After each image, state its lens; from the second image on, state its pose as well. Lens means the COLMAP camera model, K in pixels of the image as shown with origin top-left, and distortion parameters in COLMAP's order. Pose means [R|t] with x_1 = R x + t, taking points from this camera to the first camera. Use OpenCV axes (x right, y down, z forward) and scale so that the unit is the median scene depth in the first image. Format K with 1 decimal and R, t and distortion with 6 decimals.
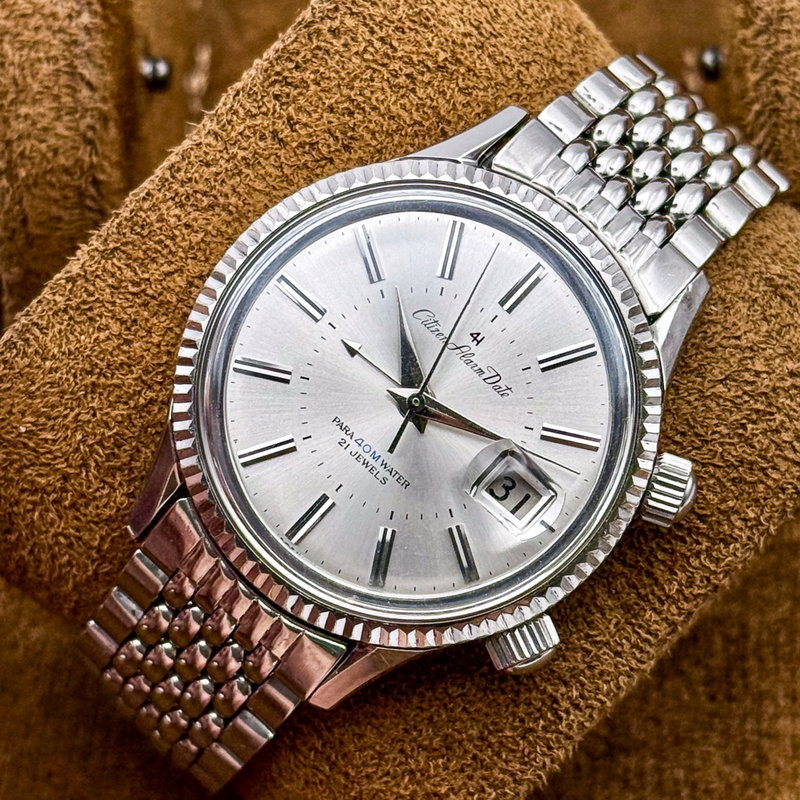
lens RADIAL K [[3267.6, 0, 398.6], [0, 3267.6, 399.3], [0, 0, 1]] dist [-0.757261, 0.000000]
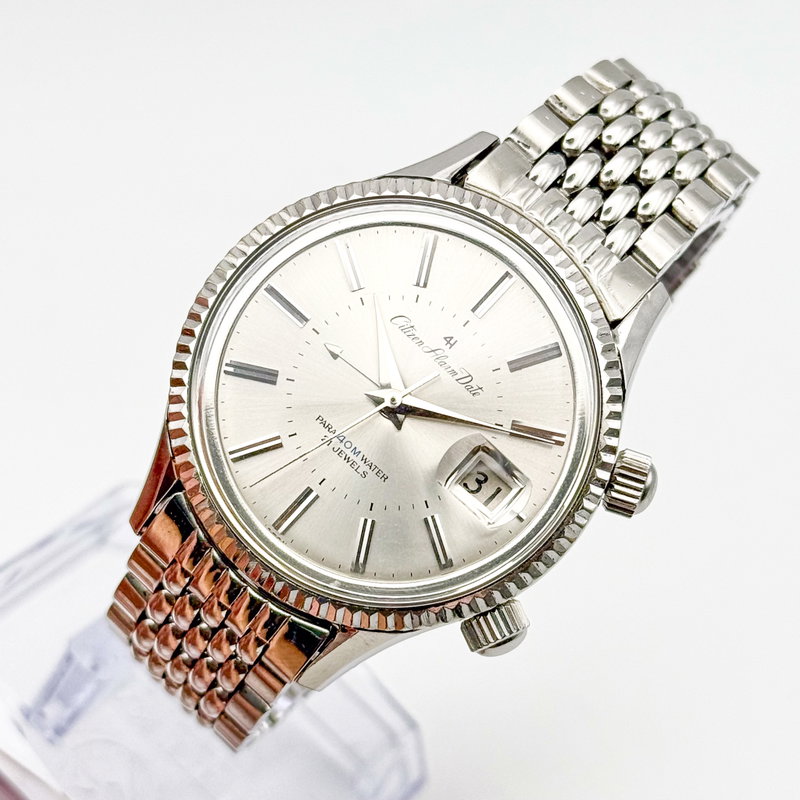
lens RADIAL K [[2561.0, 0, 397.4], [0, 2561.0, 397.9], [0, 0, 1]] dist [-0.002737, 0.000000]
pose [[0.999971, -0.004194, 0.006434, 0.001079], [0.004203, 0.999990, -0.001395, 0.000919], [-0.006429, 0.001422, 0.999978, 0.156010]]
